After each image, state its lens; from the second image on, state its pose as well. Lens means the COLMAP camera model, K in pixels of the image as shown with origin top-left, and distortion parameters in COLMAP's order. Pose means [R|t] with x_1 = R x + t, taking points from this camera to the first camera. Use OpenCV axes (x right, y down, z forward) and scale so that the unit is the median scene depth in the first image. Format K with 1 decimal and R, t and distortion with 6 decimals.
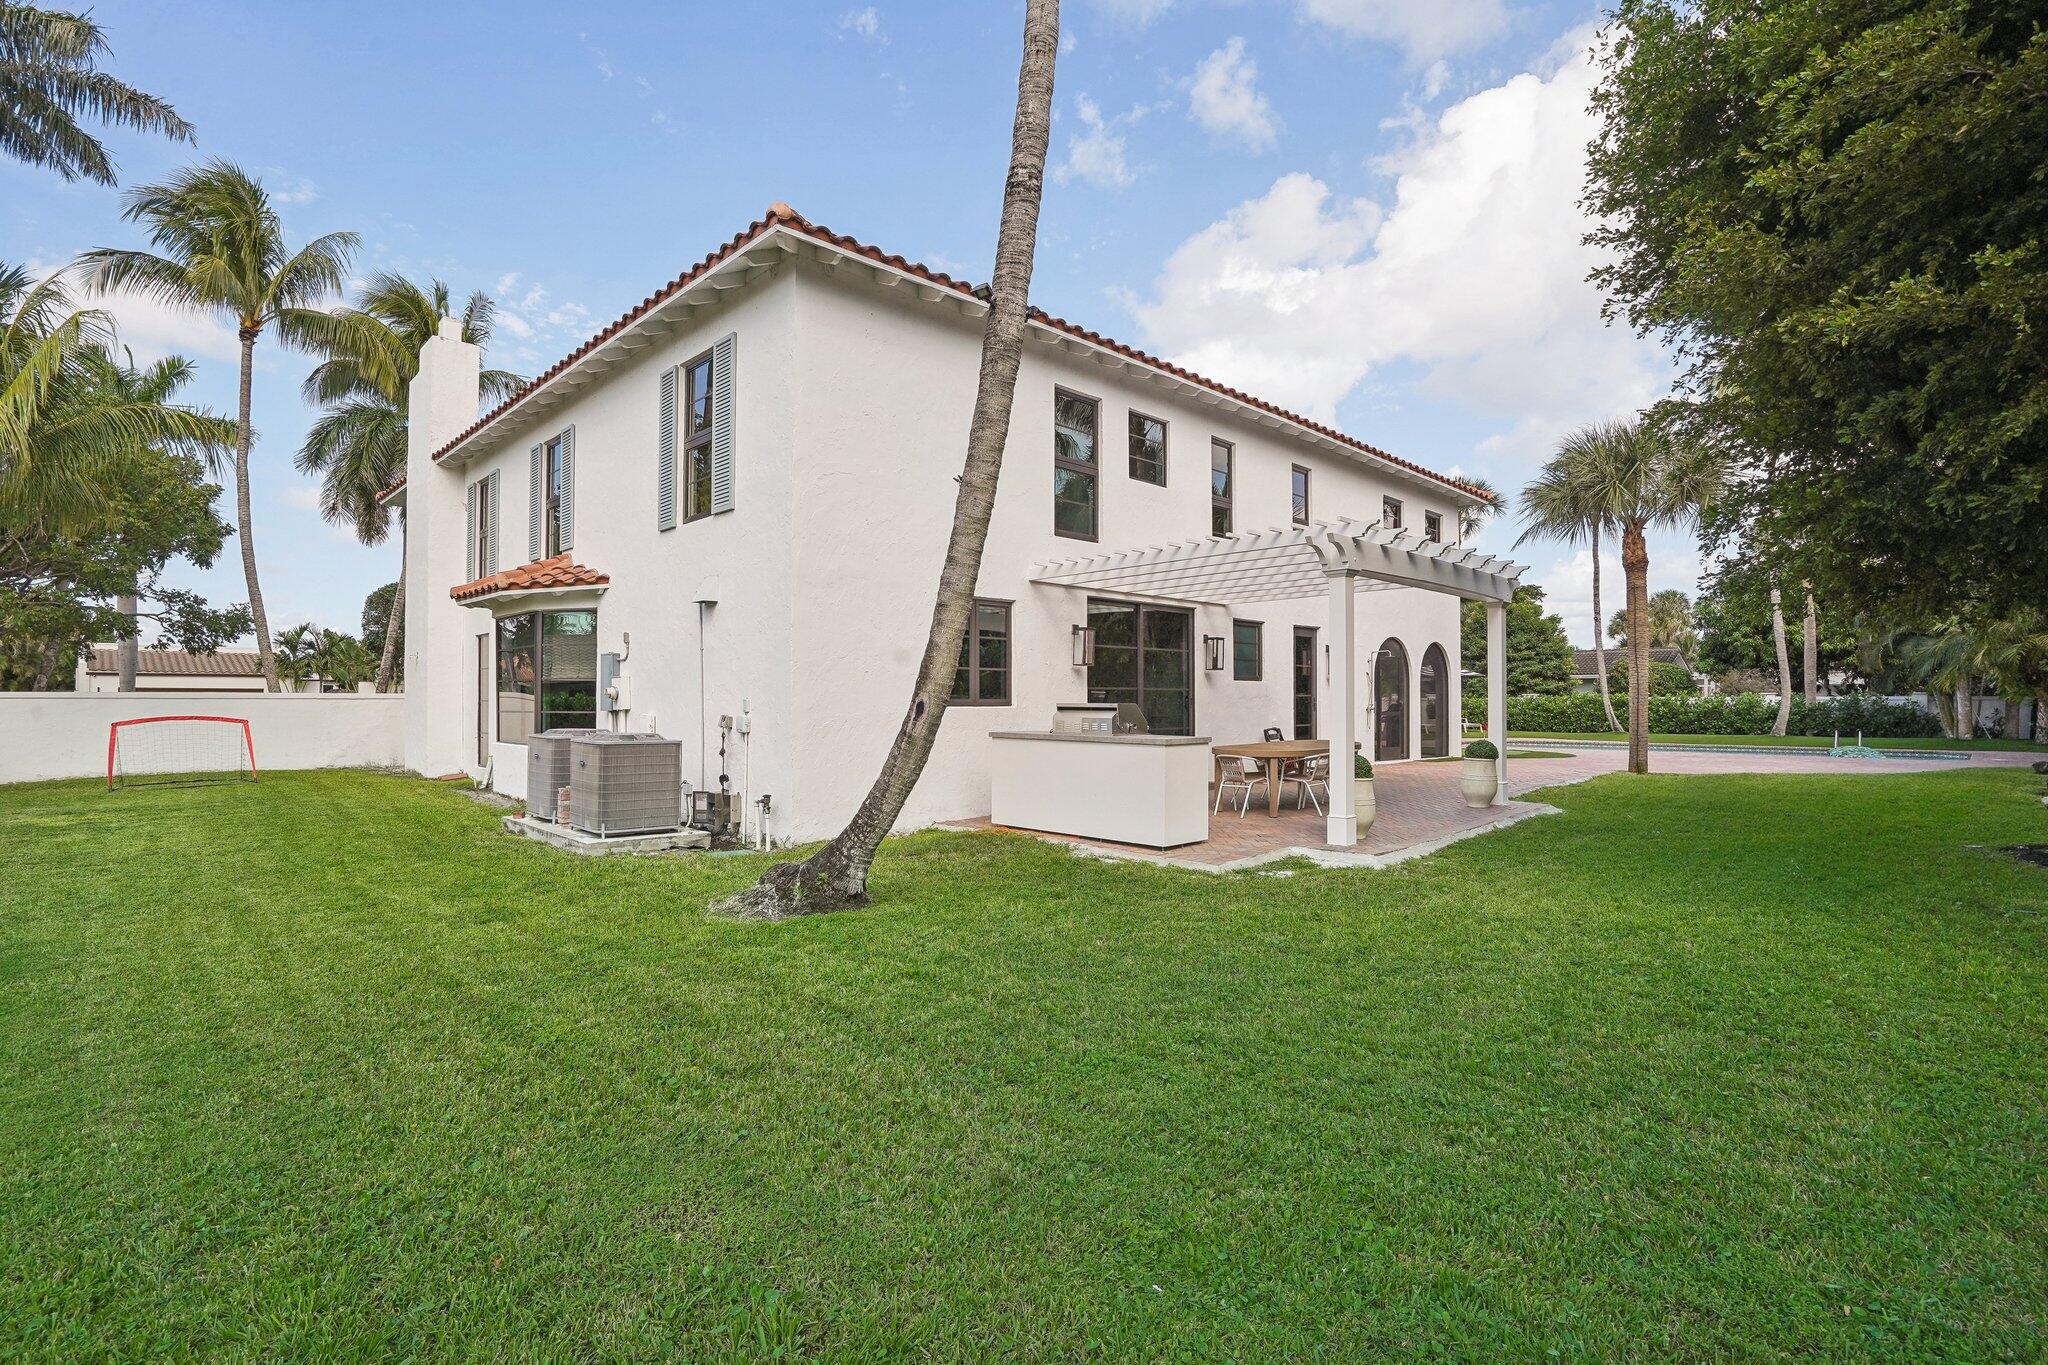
lens RADIAL K [[986.8, 0, 1030.1], [0, 986.8, 685.8], [0, 0, 1]] dist [-0.040723, 0.012496]
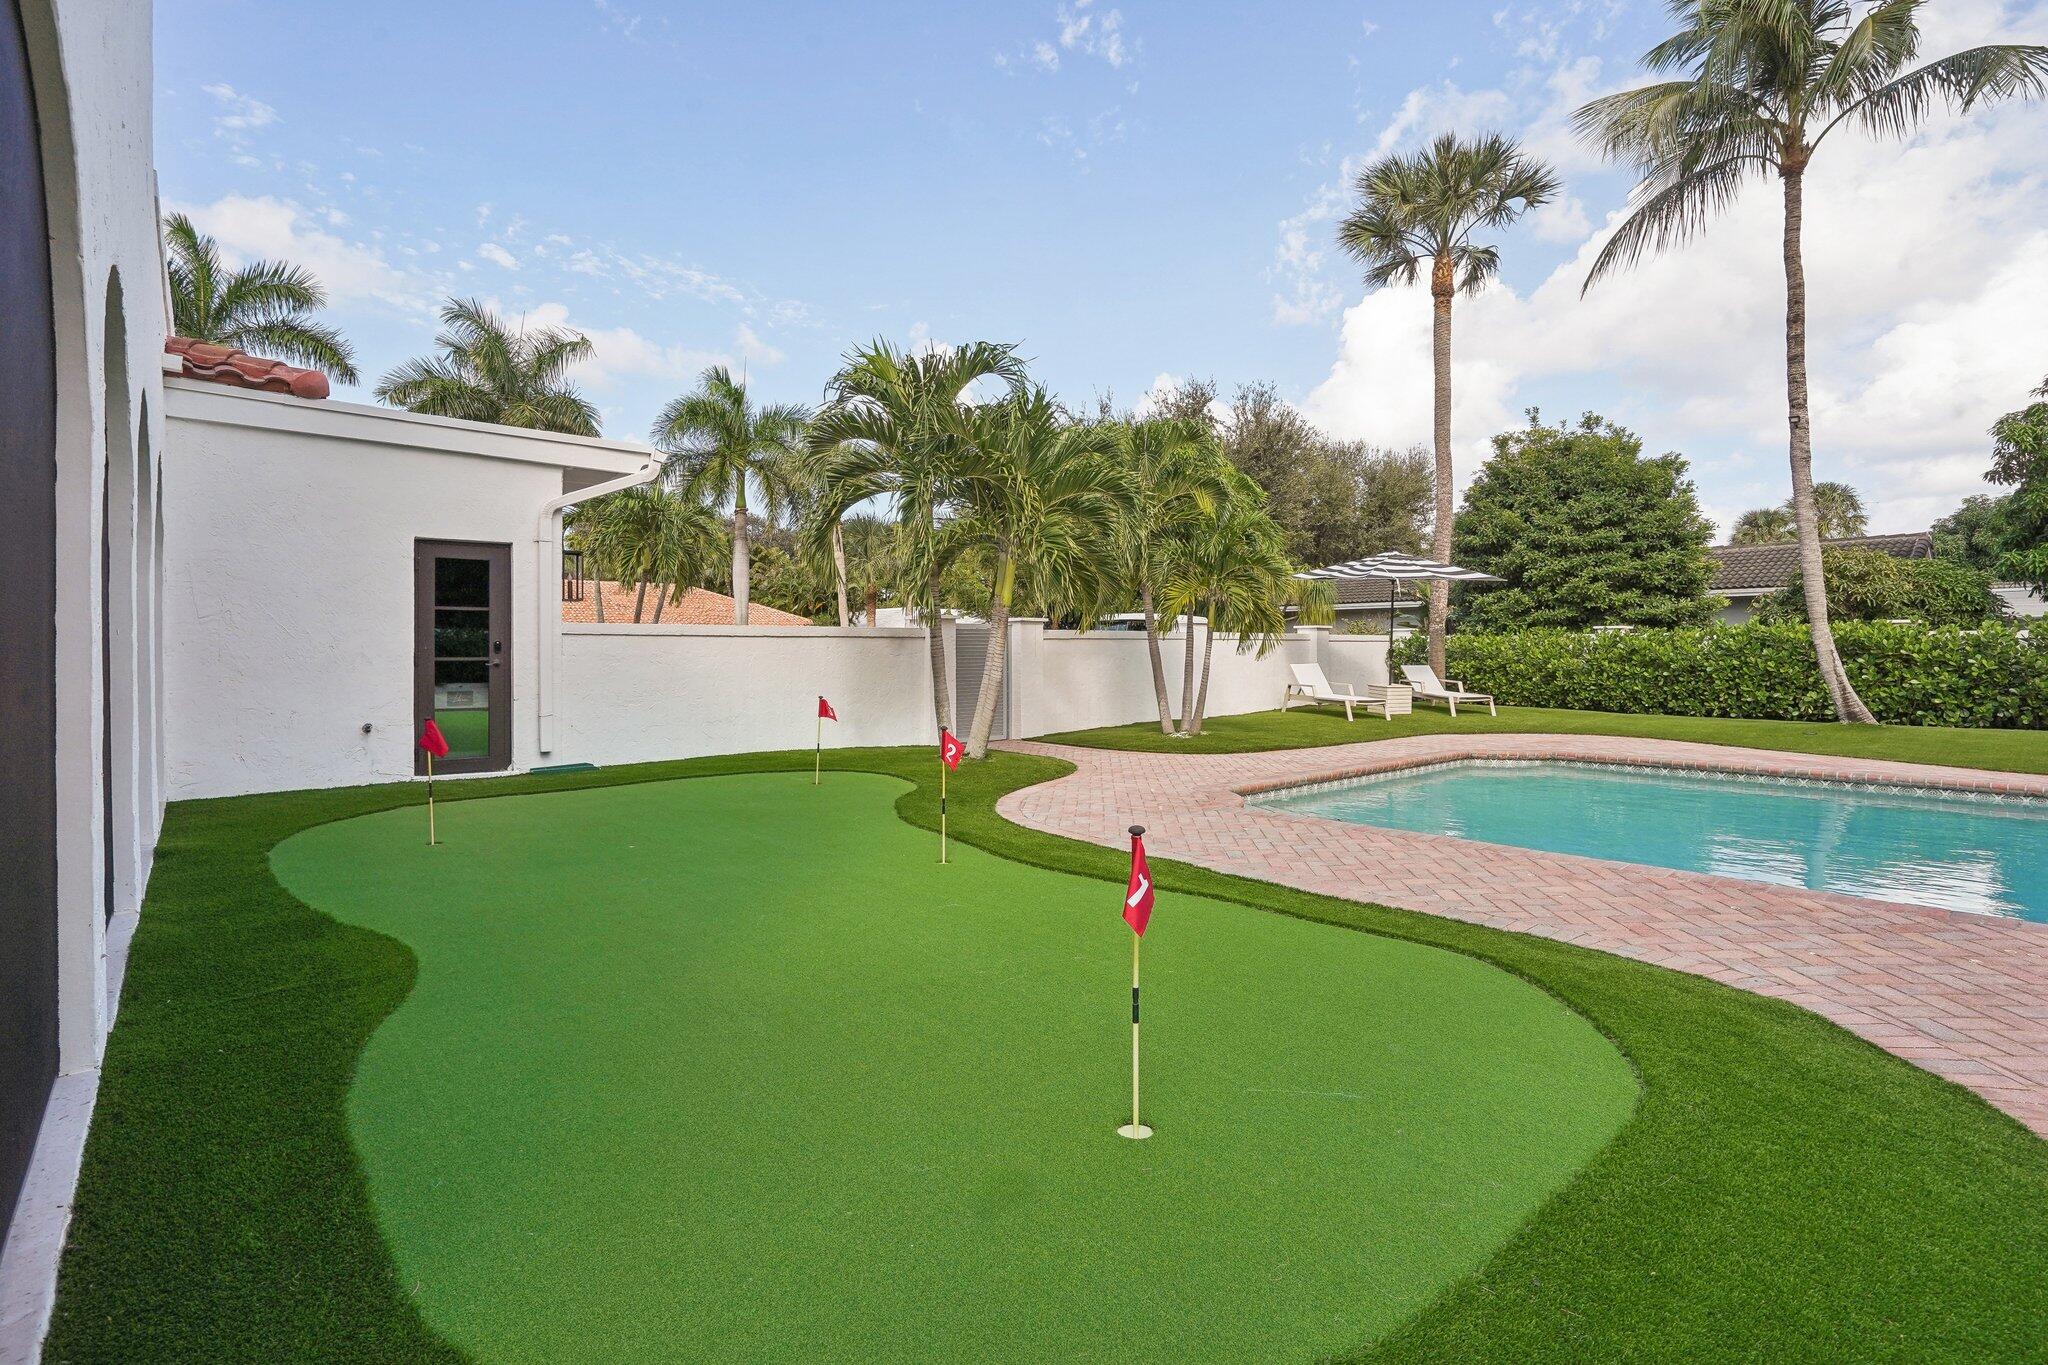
lens RADIAL K [[986.8, 0, 1001.5], [0, 986.8, 646.1], [0, 0, 1]] dist [-0.040723, 0.012496]
pose [[0.997225, 0.000593, -0.074450, 0.267612], [0.000186, 0.999945, 0.010465, 0.012631], [0.074452, -0.010449, 0.997170, 0.537749]]
